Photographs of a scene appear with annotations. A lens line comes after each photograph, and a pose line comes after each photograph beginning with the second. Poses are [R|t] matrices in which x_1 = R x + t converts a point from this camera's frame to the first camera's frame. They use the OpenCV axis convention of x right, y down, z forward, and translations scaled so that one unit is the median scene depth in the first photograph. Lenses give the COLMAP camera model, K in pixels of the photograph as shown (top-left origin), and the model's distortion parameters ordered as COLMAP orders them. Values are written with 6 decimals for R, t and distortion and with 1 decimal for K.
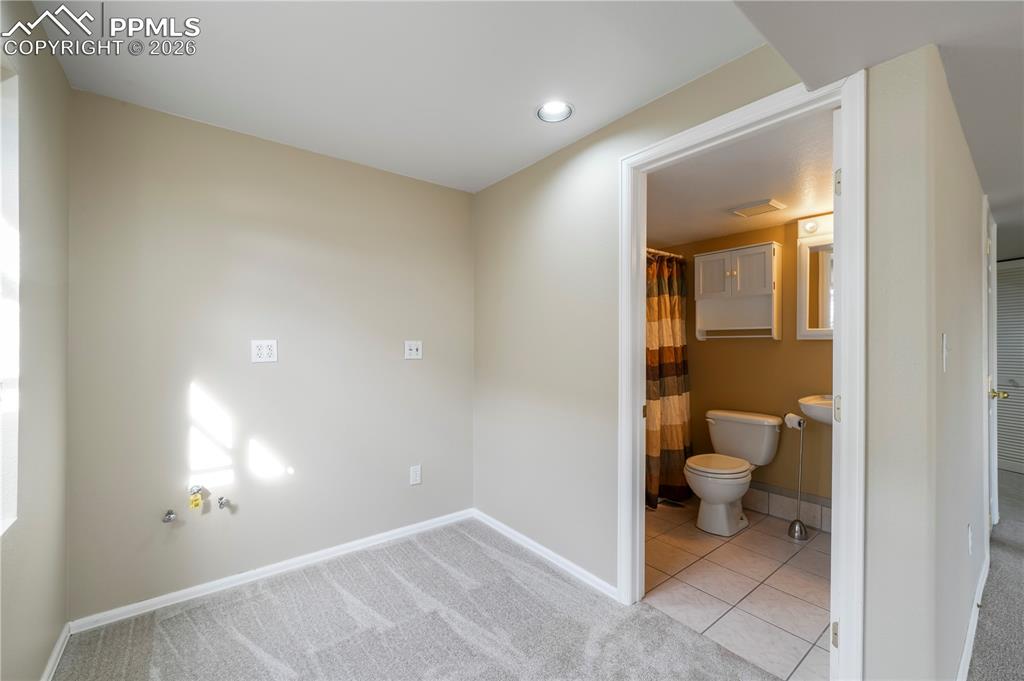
lens RADIAL K [[415.0, 0, 517.0], [0, 415.0, 345.3], [0, 0, 1]] dist [-0.000130, 0.000084]
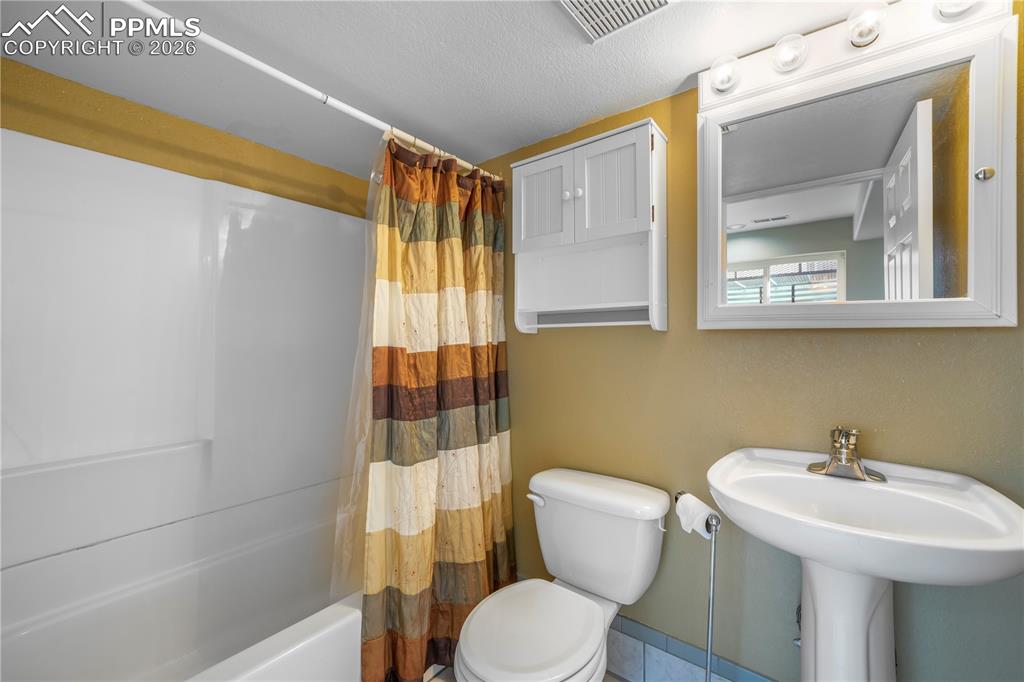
lens RADIAL K [[423.1, 0, 509.1], [0, 423.1, 339.9], [0, 0, 1]] dist [-0.005643, 0.001105]
pose [[0.972387, -0.004915, 0.233322, 0.309589], [0.005173, 0.999986, -0.000495, -0.002259], [-0.233316, 0.001689, 0.972399, 0.508552]]
